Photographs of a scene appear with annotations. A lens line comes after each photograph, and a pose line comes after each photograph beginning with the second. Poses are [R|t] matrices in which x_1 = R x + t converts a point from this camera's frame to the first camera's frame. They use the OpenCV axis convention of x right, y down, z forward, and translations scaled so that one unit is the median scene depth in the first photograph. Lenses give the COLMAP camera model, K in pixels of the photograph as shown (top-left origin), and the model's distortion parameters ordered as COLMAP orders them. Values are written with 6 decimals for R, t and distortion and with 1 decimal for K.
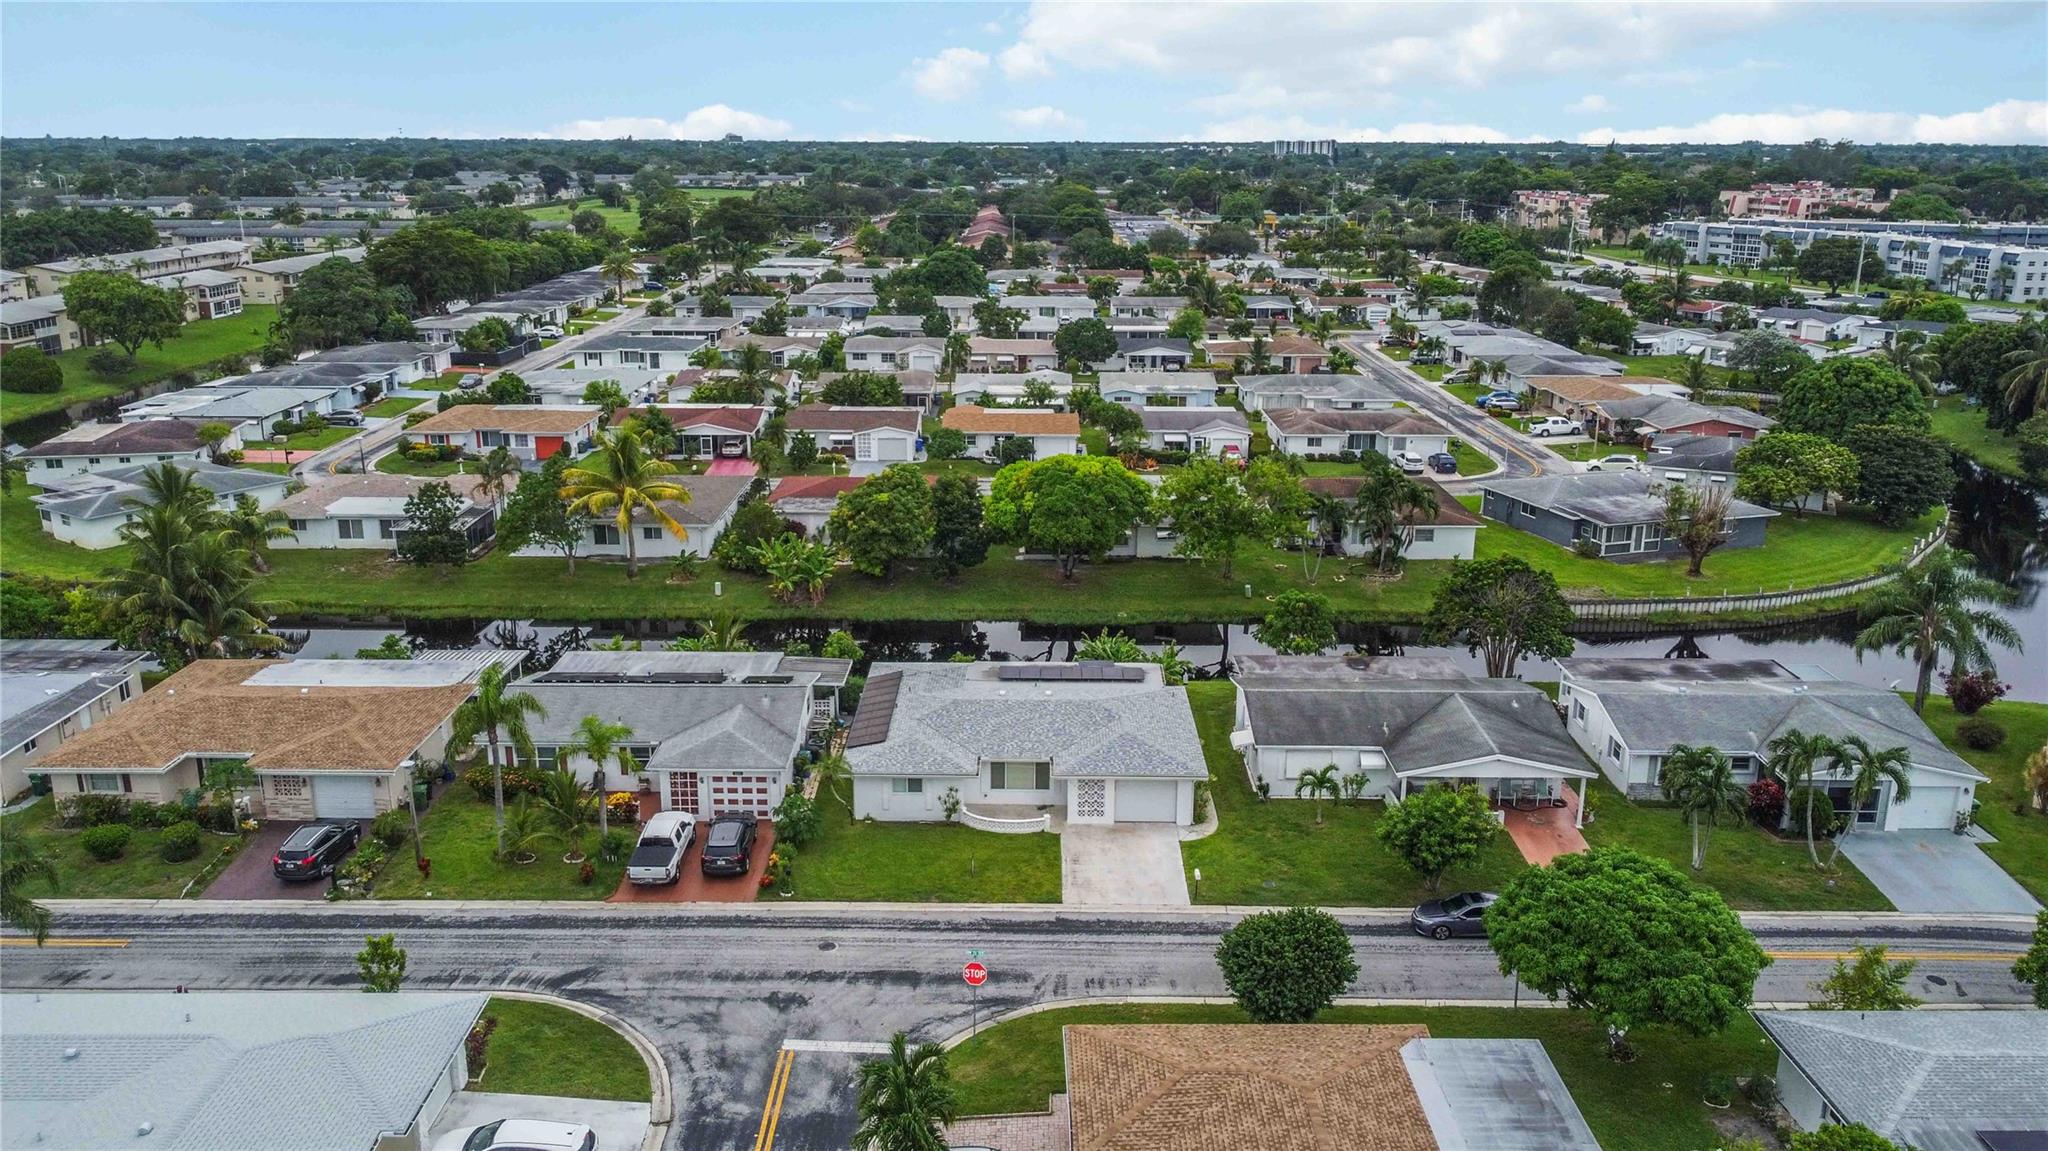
lens RADIAL K [[1549.6, 0, 1022.9], [0, 1549.6, 570.7], [0, 0, 1]] dist [0.008937, -0.017841]
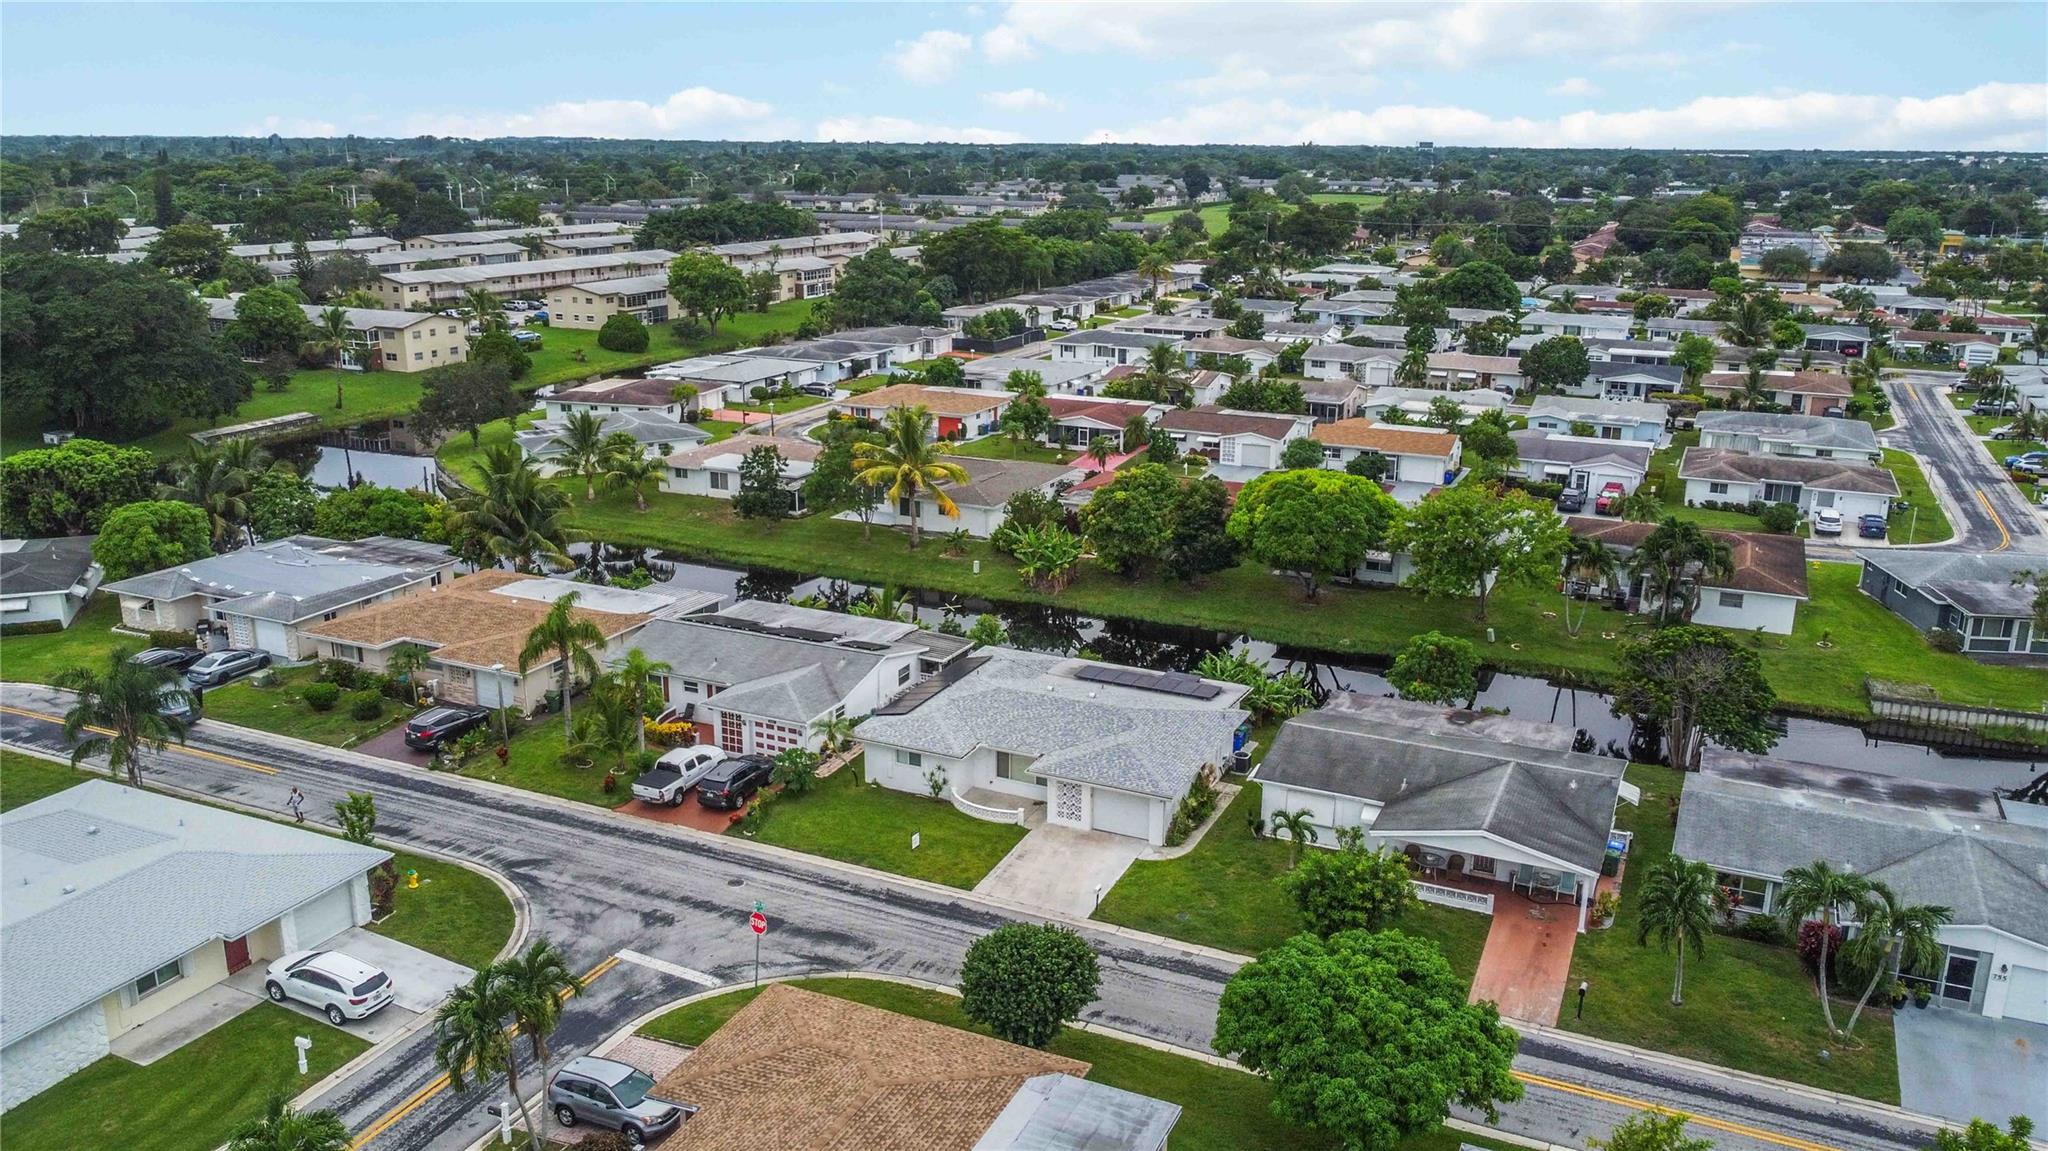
lens RADIAL K [[1549.6, 0, 1022.9], [0, 1549.6, 570.7], [0, 0, 1]] dist [0.008937, -0.017841]
pose [[0.908697, 0.114705, -0.401388, 0.348464], [-0.116198, 0.993010, 0.020715, -0.015597], [0.400959, 0.027817, 0.915674, 0.058770]]
